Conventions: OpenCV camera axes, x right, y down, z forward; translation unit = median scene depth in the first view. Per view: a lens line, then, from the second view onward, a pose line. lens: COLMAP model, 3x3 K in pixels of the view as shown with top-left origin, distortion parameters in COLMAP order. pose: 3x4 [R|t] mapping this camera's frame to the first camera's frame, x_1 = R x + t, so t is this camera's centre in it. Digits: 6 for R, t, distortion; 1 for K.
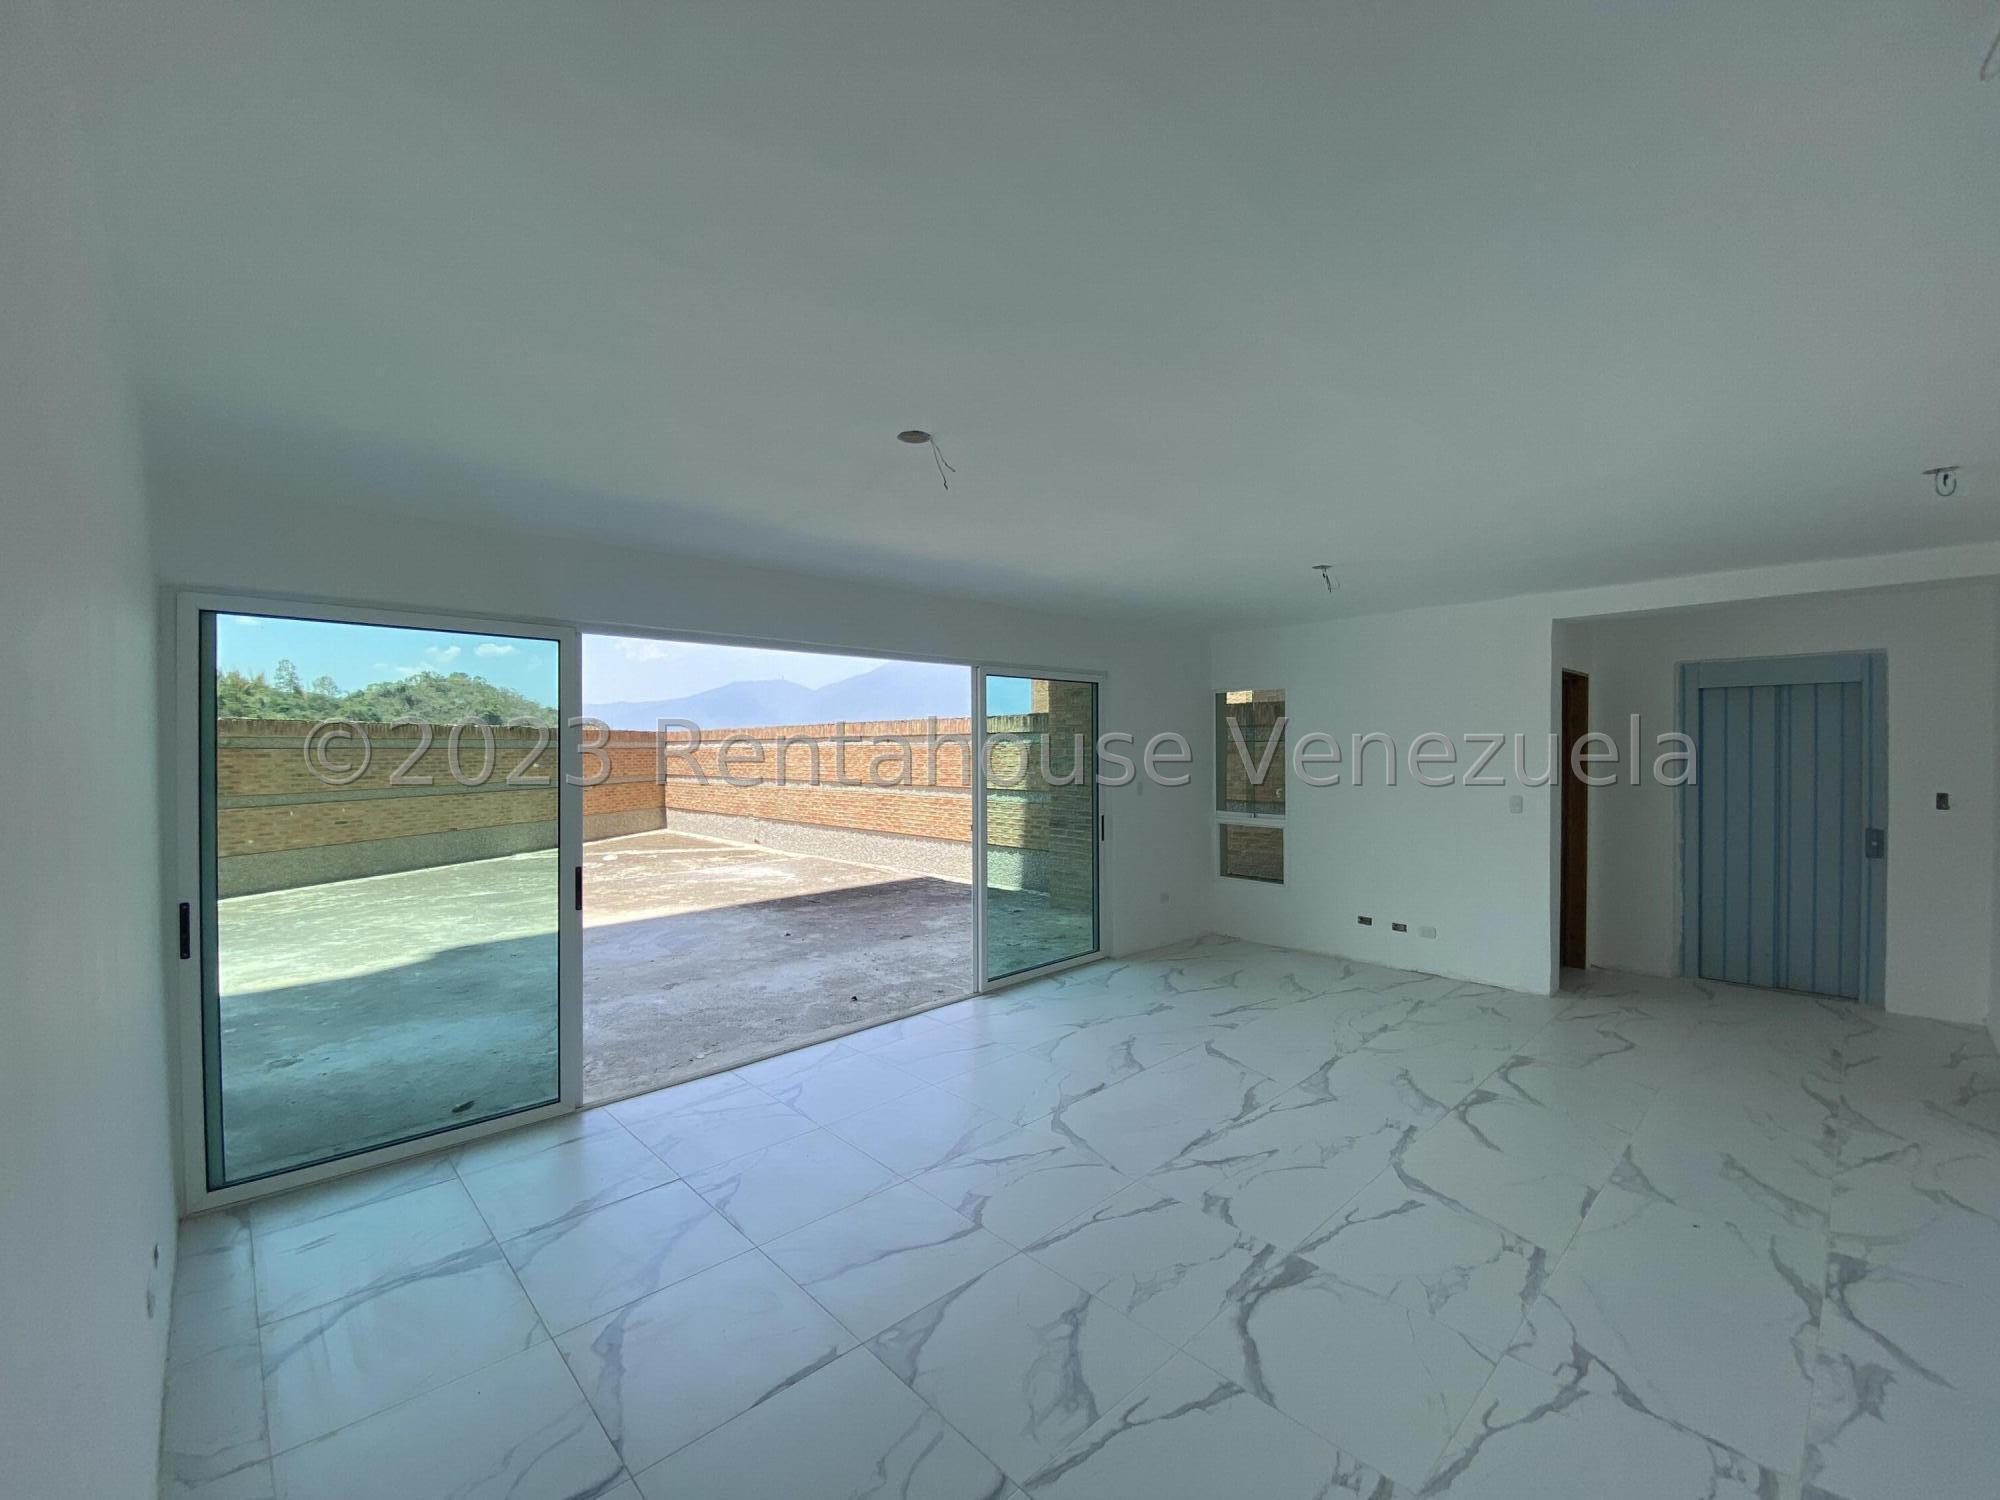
lens RADIAL K [[813.3, 0, 1000.0], [0, 813.3, 750.0], [0, 0, 1]] dist [0.066082, -0.045896]
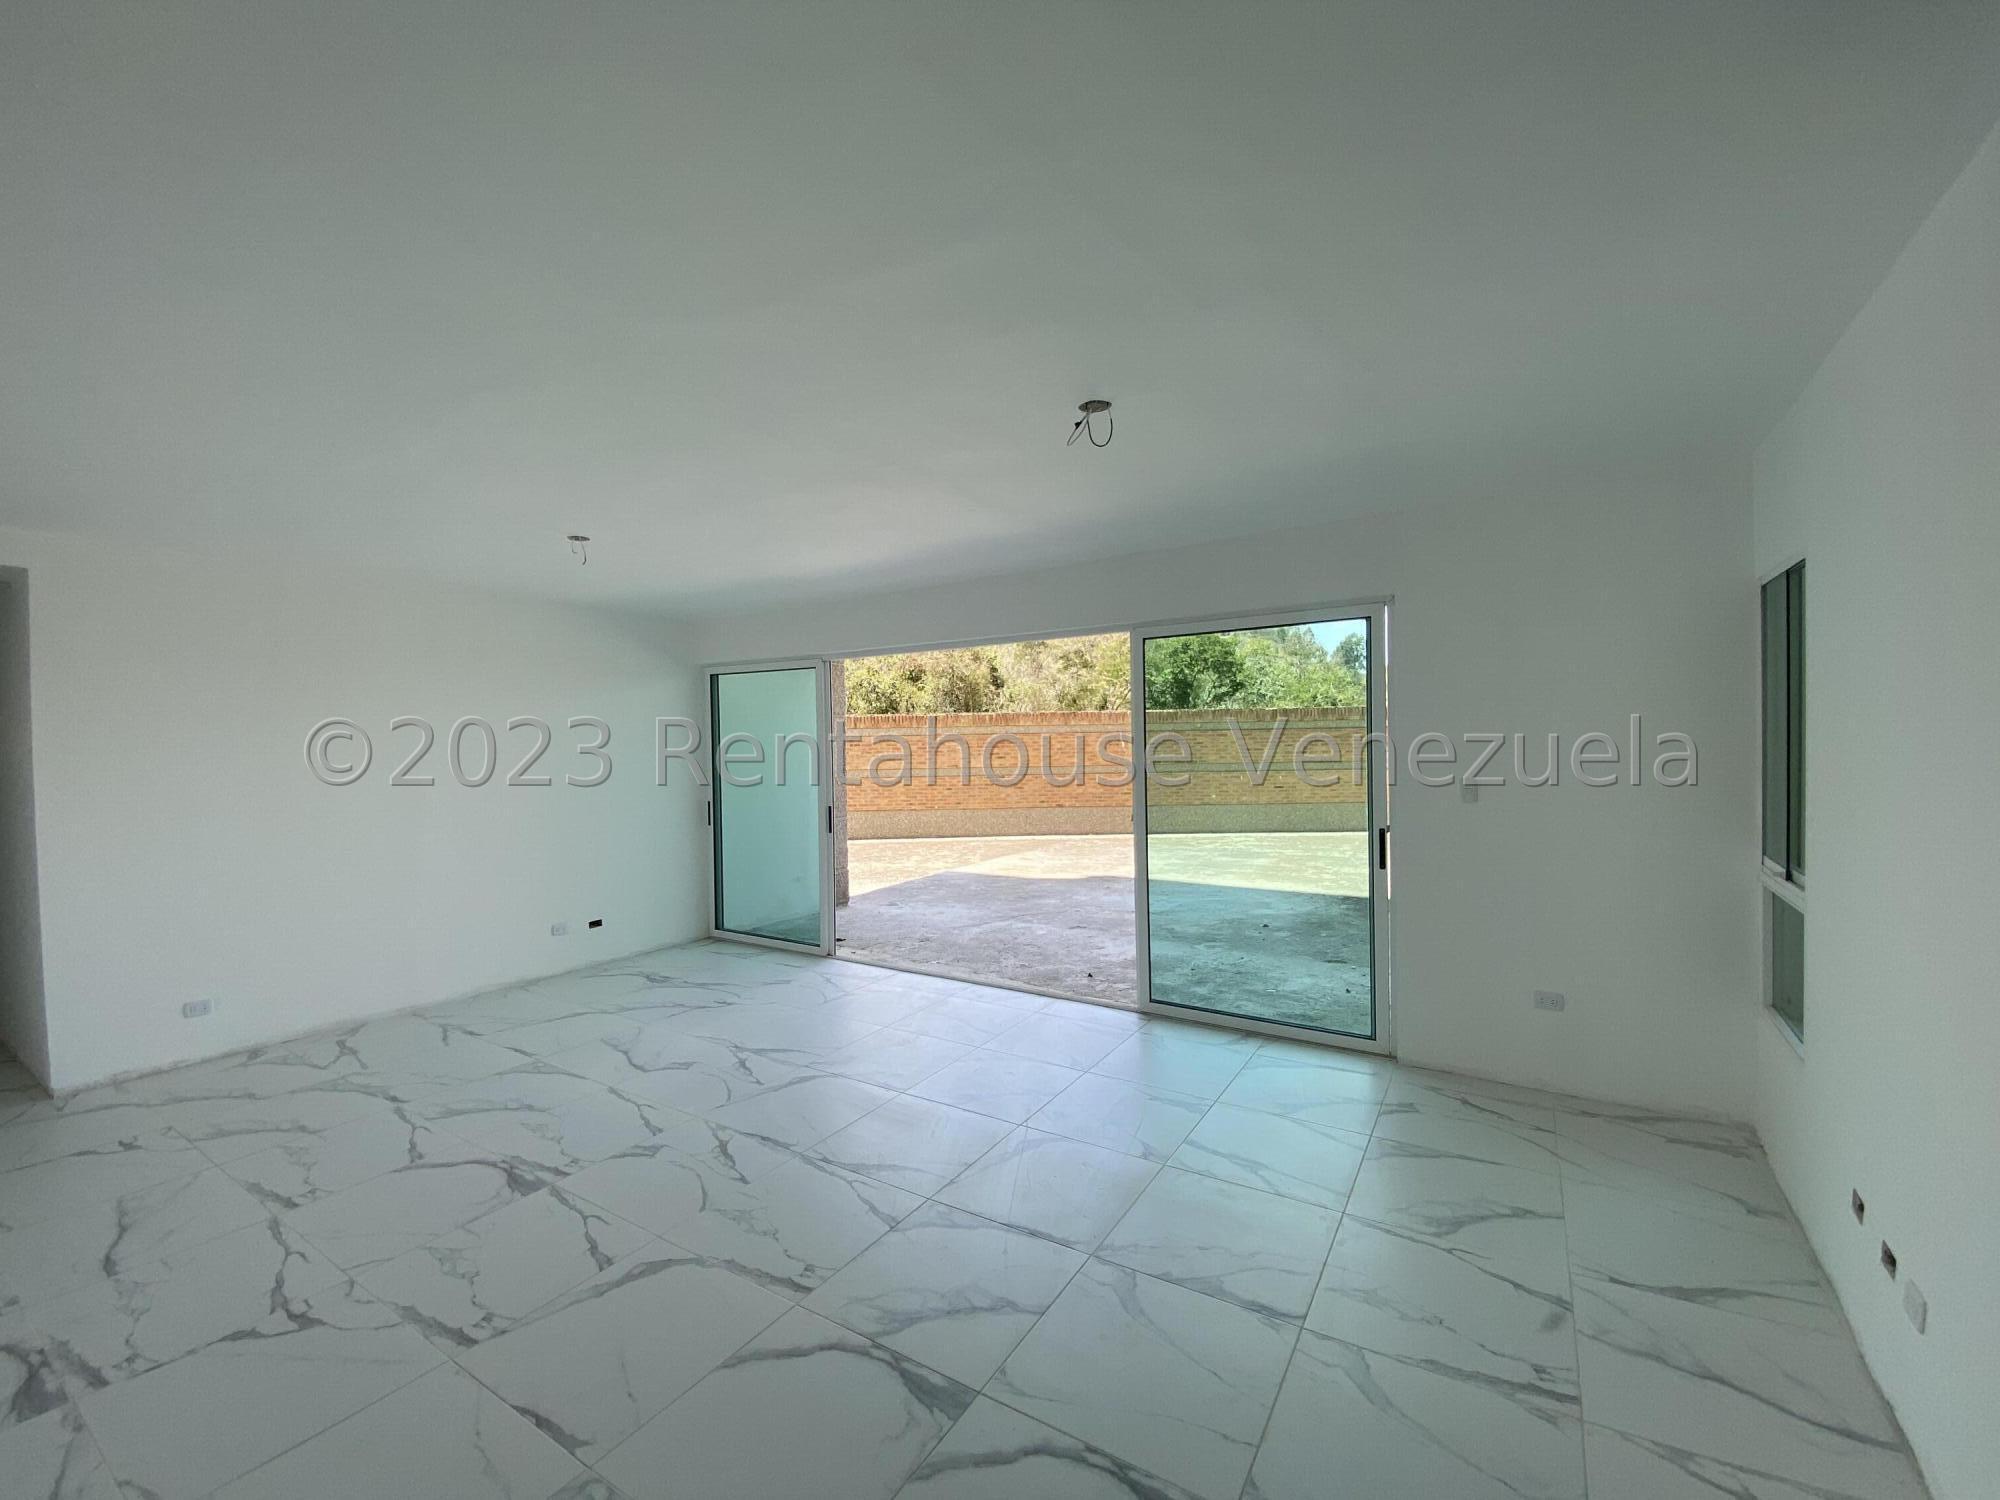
lens RADIAL K [[808.3, 0, 1000.0], [0, 808.3, 750.0], [0, 0, 1]] dist [0.032803, -0.028778]
pose [[0.244960, 0.013519, -0.969439, 0.889541], [0.012594, 0.999774, 0.017124, 0.008371], [0.969451, -0.016404, 0.244735, 0.761292]]
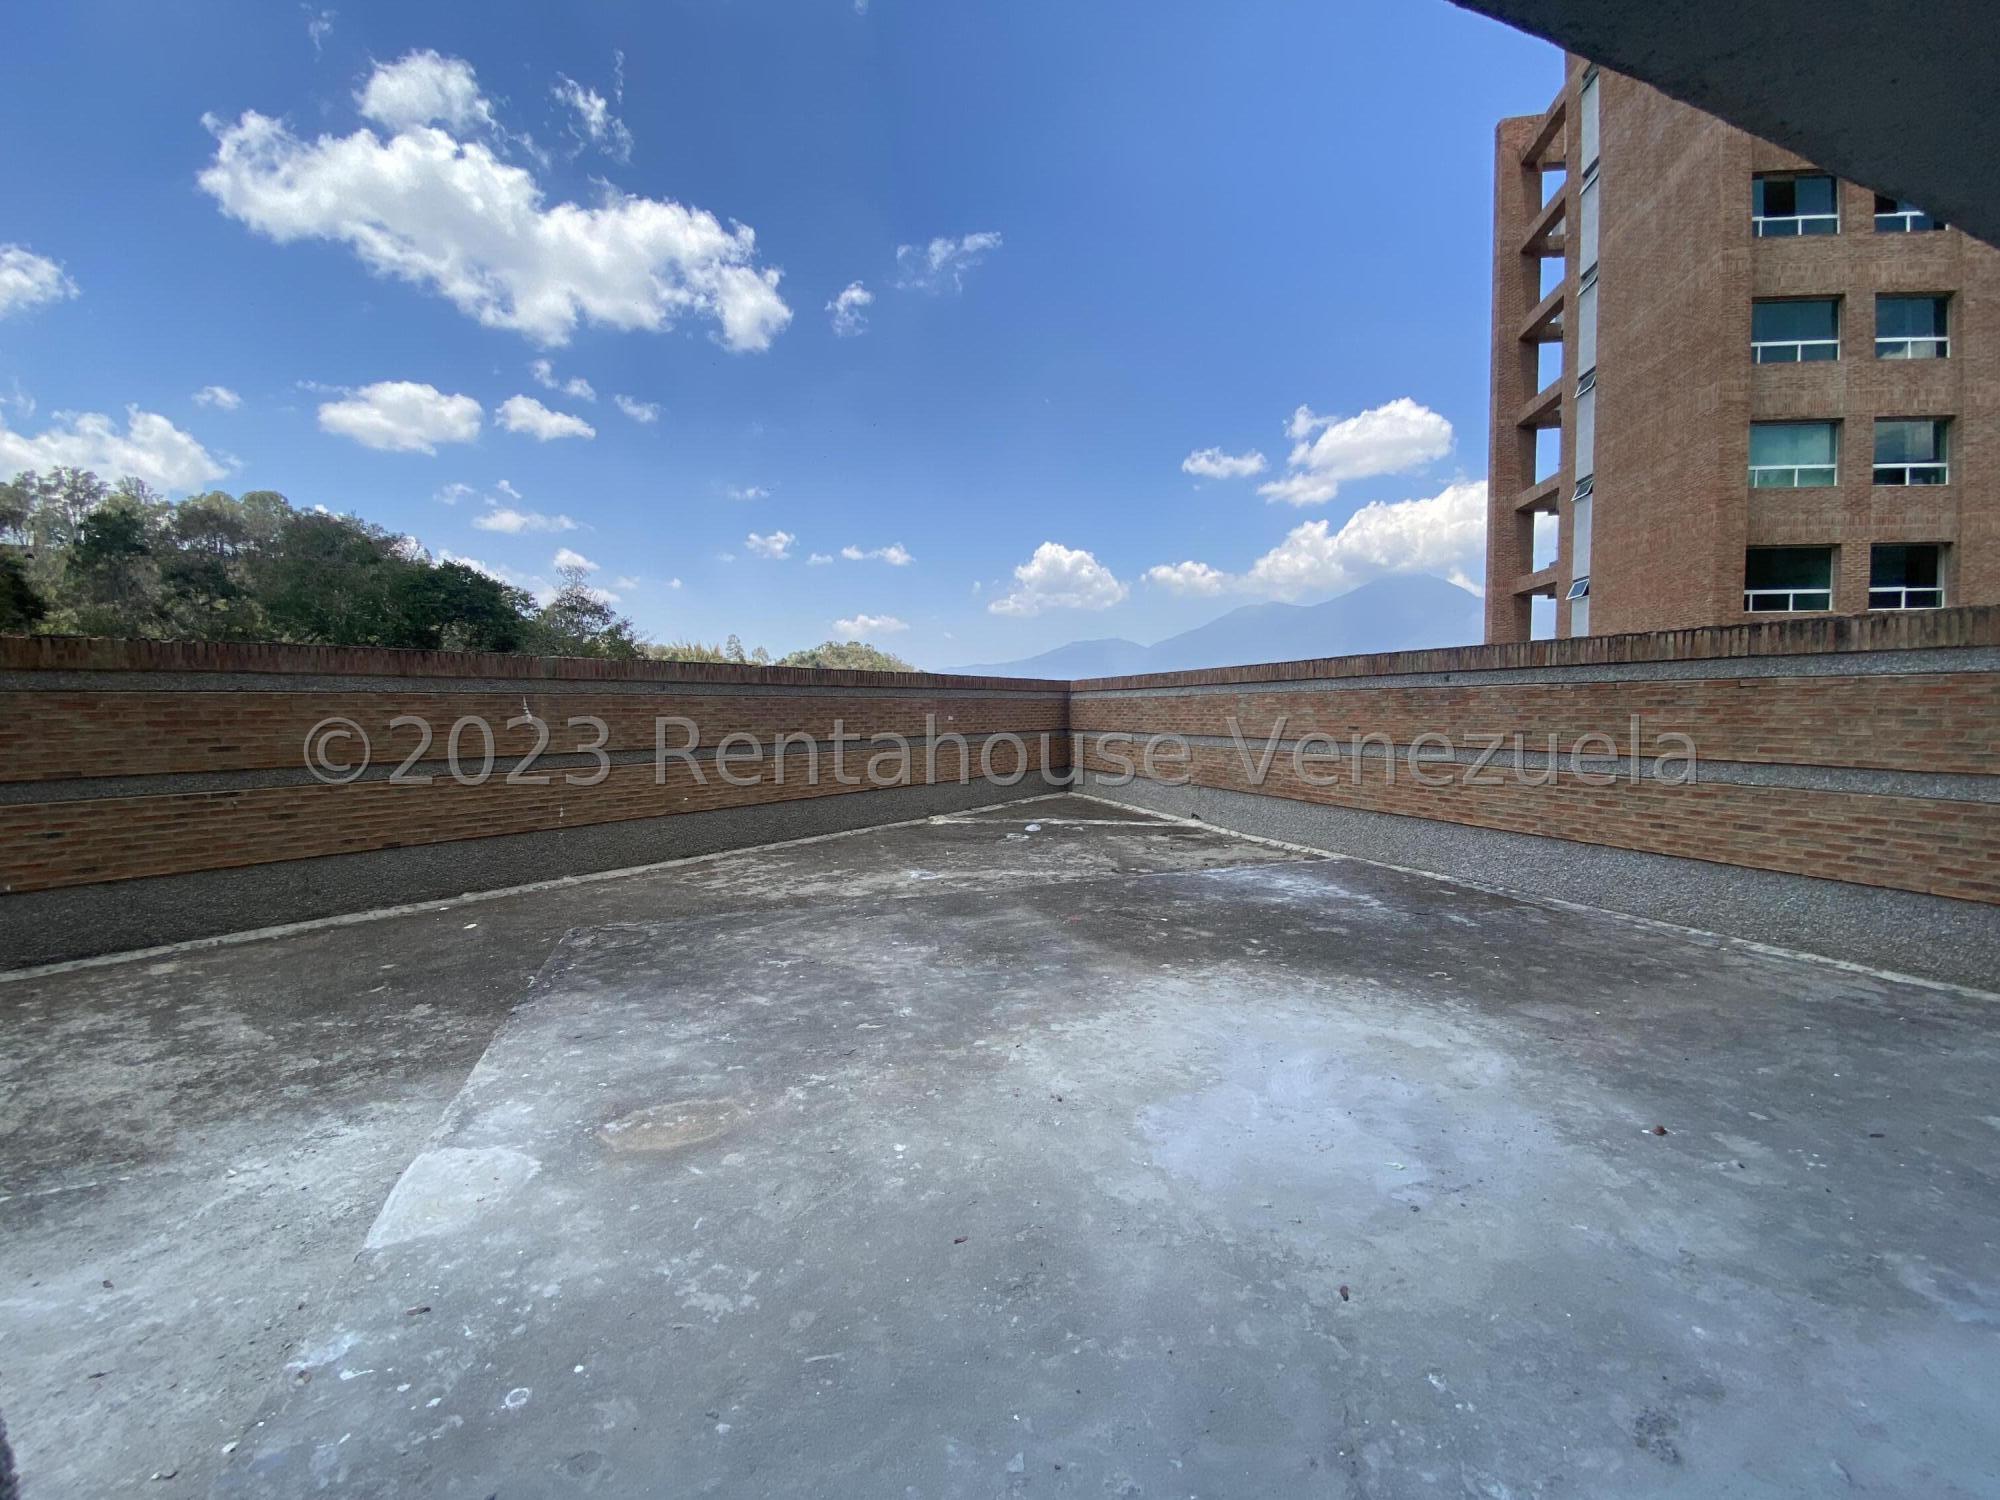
lens RADIAL K [[822.9, 0, 1000.0], [0, 822.9, 750.0], [0, 0, 1]] dist [0.021929, -0.020798]
pose [[0.915080, 0.018641, -0.402842, -0.617275], [0.002012, 0.998708, 0.050783, 0.030921], [0.403268, -0.047281, 0.913860, 0.814435]]
